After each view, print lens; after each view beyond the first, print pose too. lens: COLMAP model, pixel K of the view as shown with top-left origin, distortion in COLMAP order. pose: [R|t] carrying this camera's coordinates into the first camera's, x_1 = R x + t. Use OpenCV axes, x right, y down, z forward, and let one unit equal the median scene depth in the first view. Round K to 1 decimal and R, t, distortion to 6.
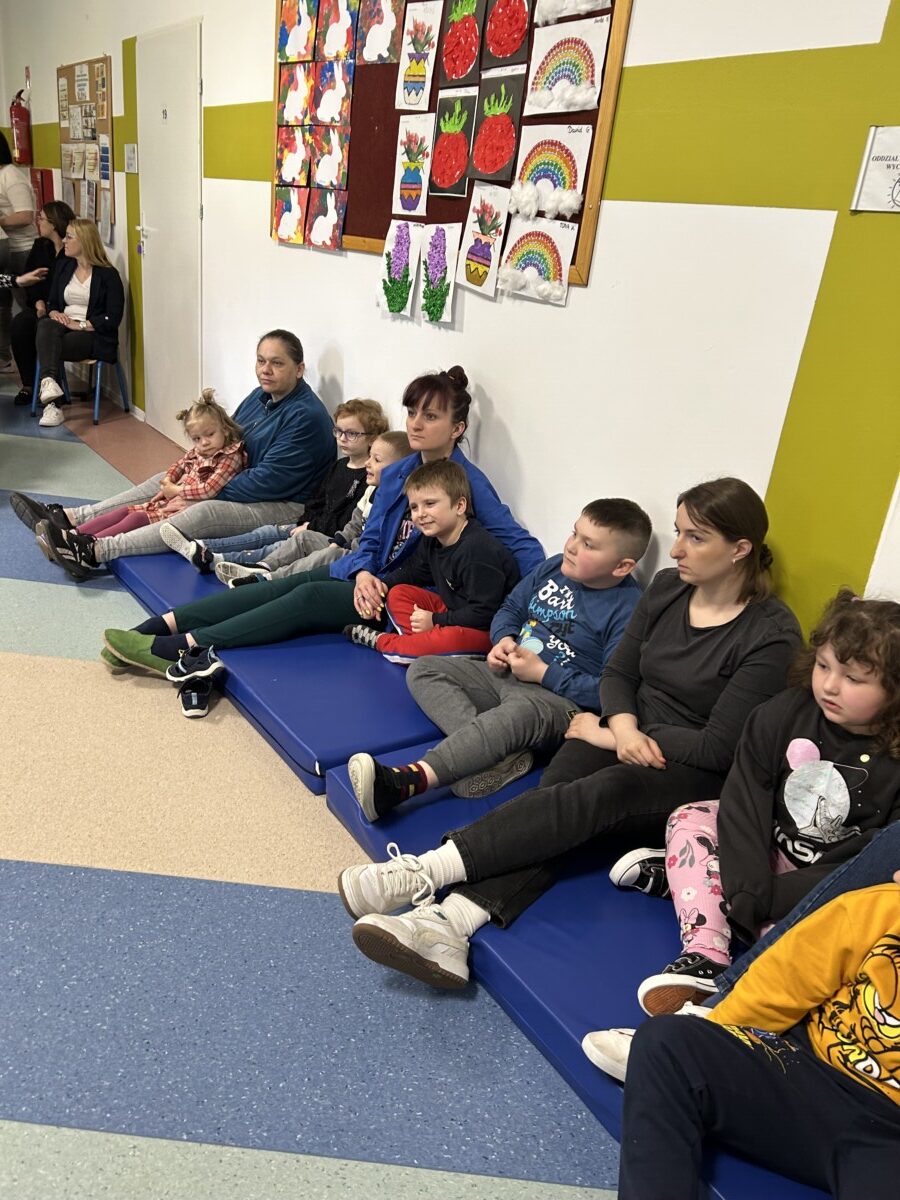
lens RADIAL K [[893.9, 0, 442.9], [0, 893.9, 597.1], [0, 0, 1]] dist [0.045853, -0.055220]
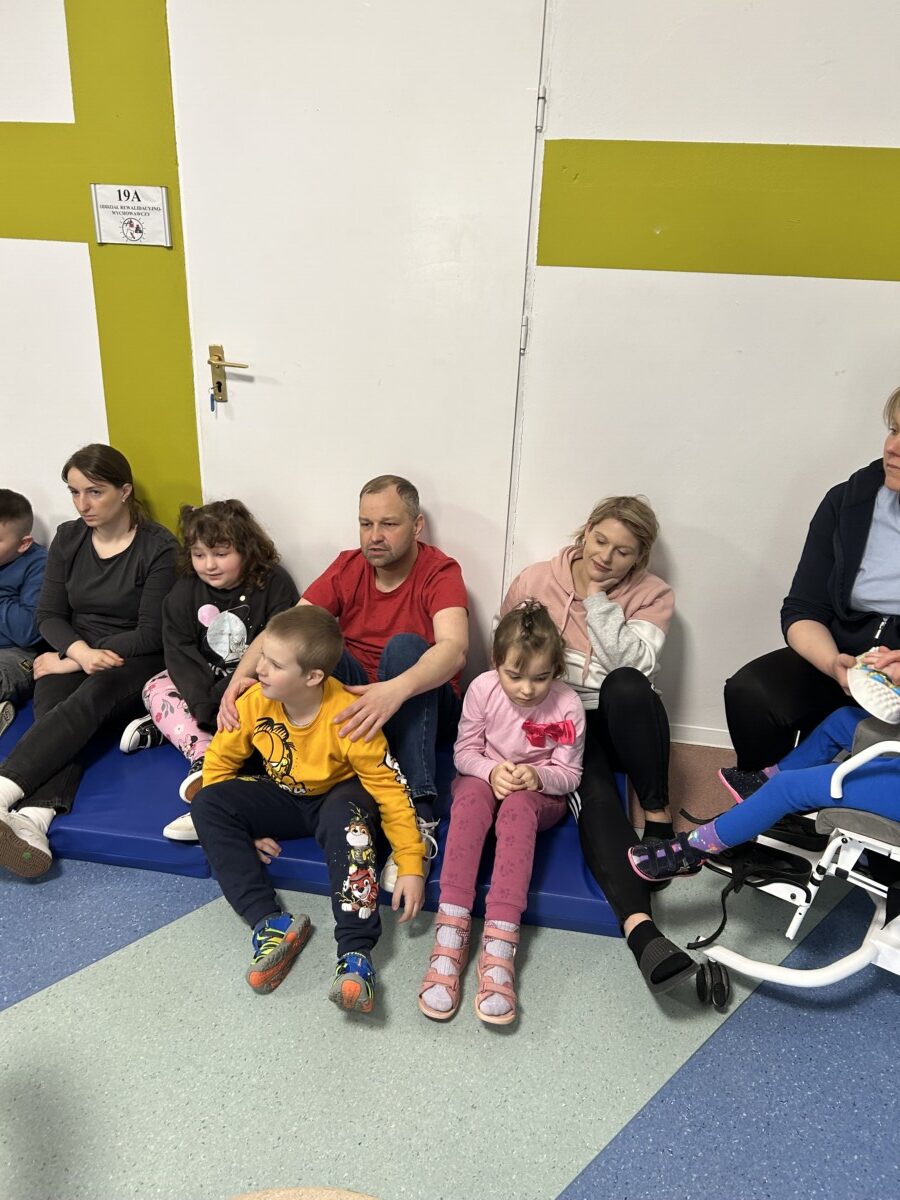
lens RADIAL K [[893.9, 0, 459.9], [0, 893.9, 611.1], [0, 0, 1]] dist [0.045853, -0.055220]
pose [[0.665169, -0.356994, 0.655824, -0.268771], [0.307738, 0.931310, 0.194830, 0.007505], [-0.680329, 0.072227, 0.729339, -0.332875]]
